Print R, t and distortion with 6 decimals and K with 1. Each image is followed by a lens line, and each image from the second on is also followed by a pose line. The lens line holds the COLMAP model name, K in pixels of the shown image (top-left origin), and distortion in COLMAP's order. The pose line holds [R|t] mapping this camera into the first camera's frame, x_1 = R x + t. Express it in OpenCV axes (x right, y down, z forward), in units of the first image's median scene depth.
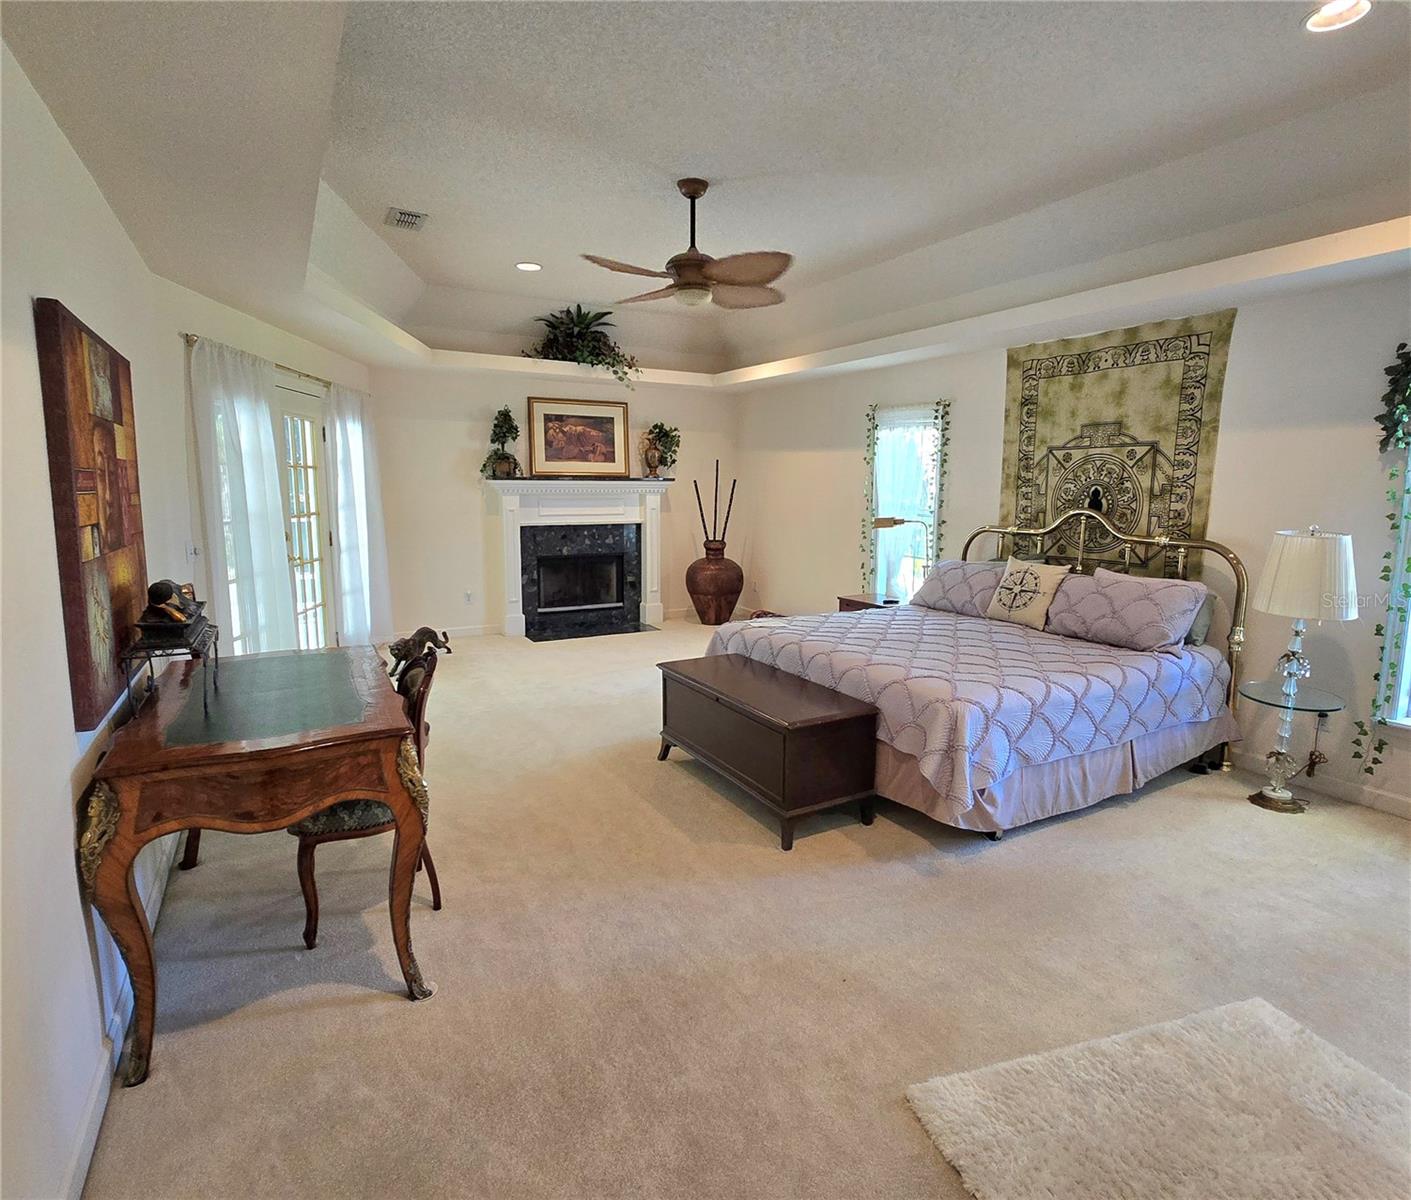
lens RADIAL K [[785.7, 0, 708.1], [0, 785.7, 576.2], [0, 0, 1]] dist [0.002602, 0.000417]
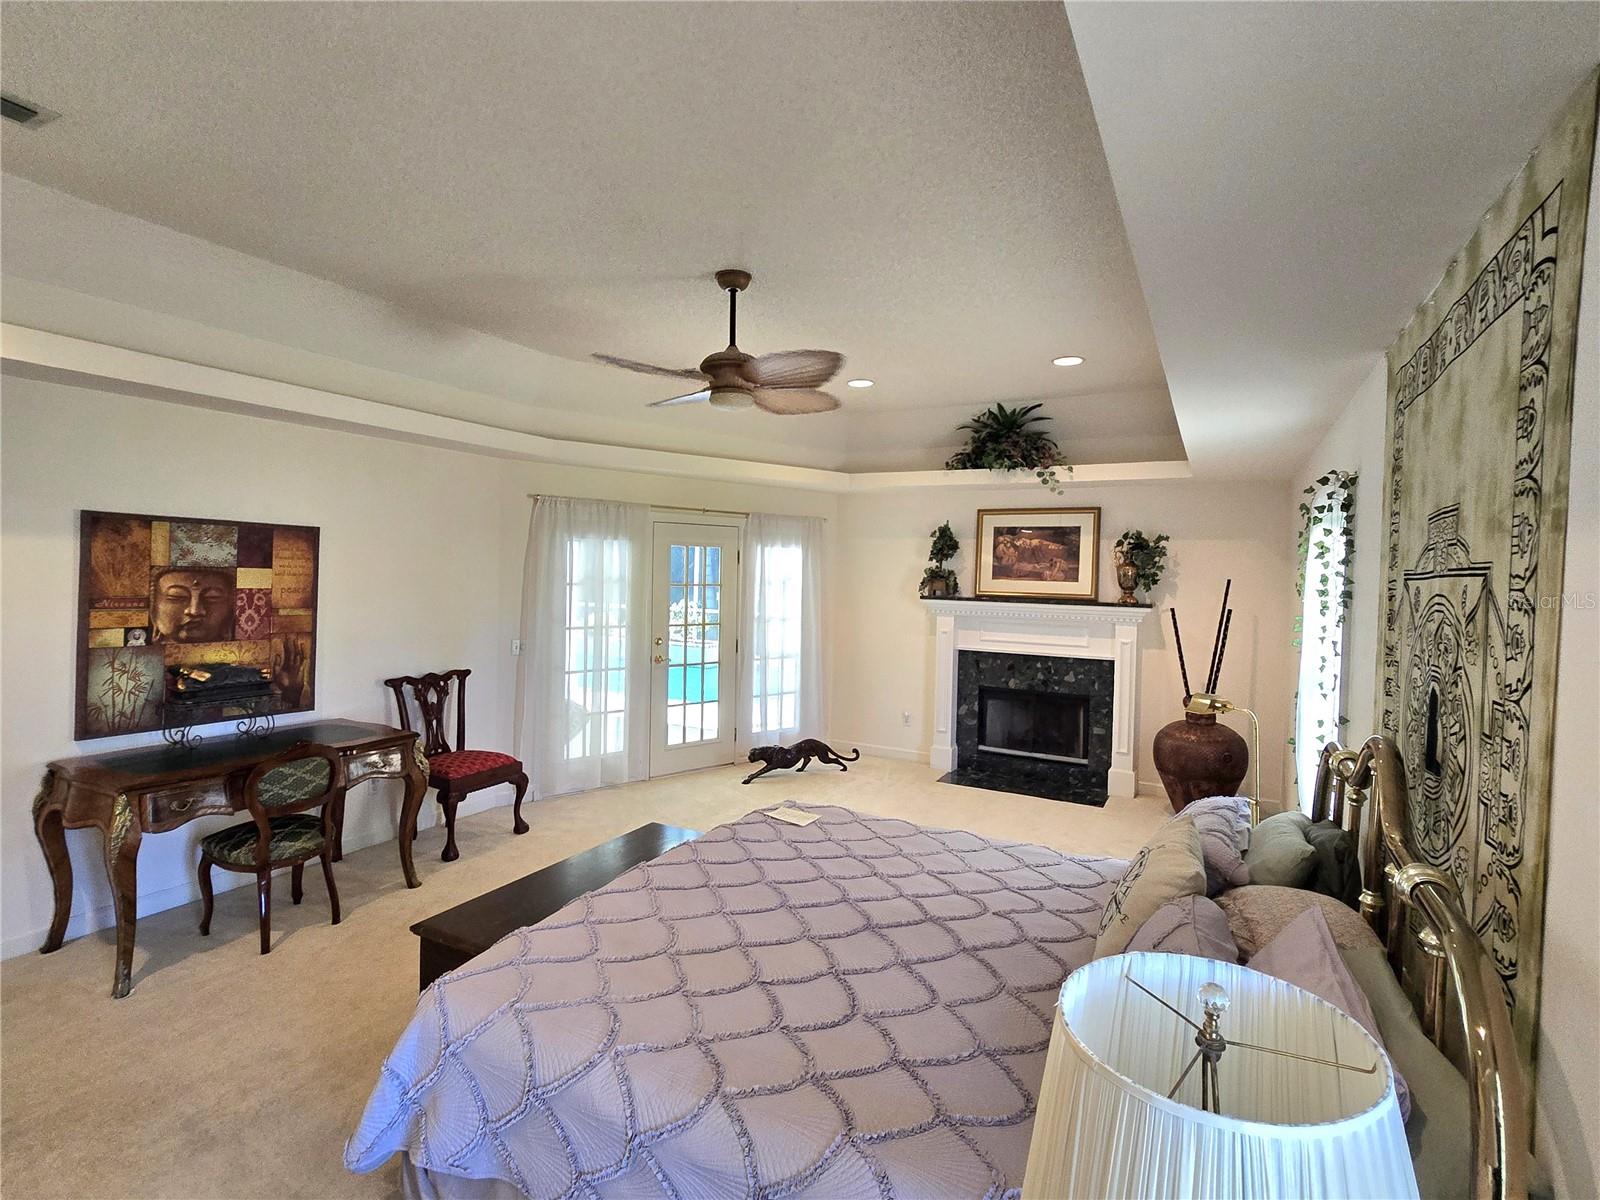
lens RADIAL K [[764.6, 0, 799.8], [0, 764.6, 588.7], [0, 0, 1]] dist [-0.000026, -0.000258]
pose [[0.540794, 0.022507, -0.840854, 0.402880], [-0.121653, 0.991225, -0.051709, -0.066171], [0.832312, 0.130256, 0.538786, 0.360132]]
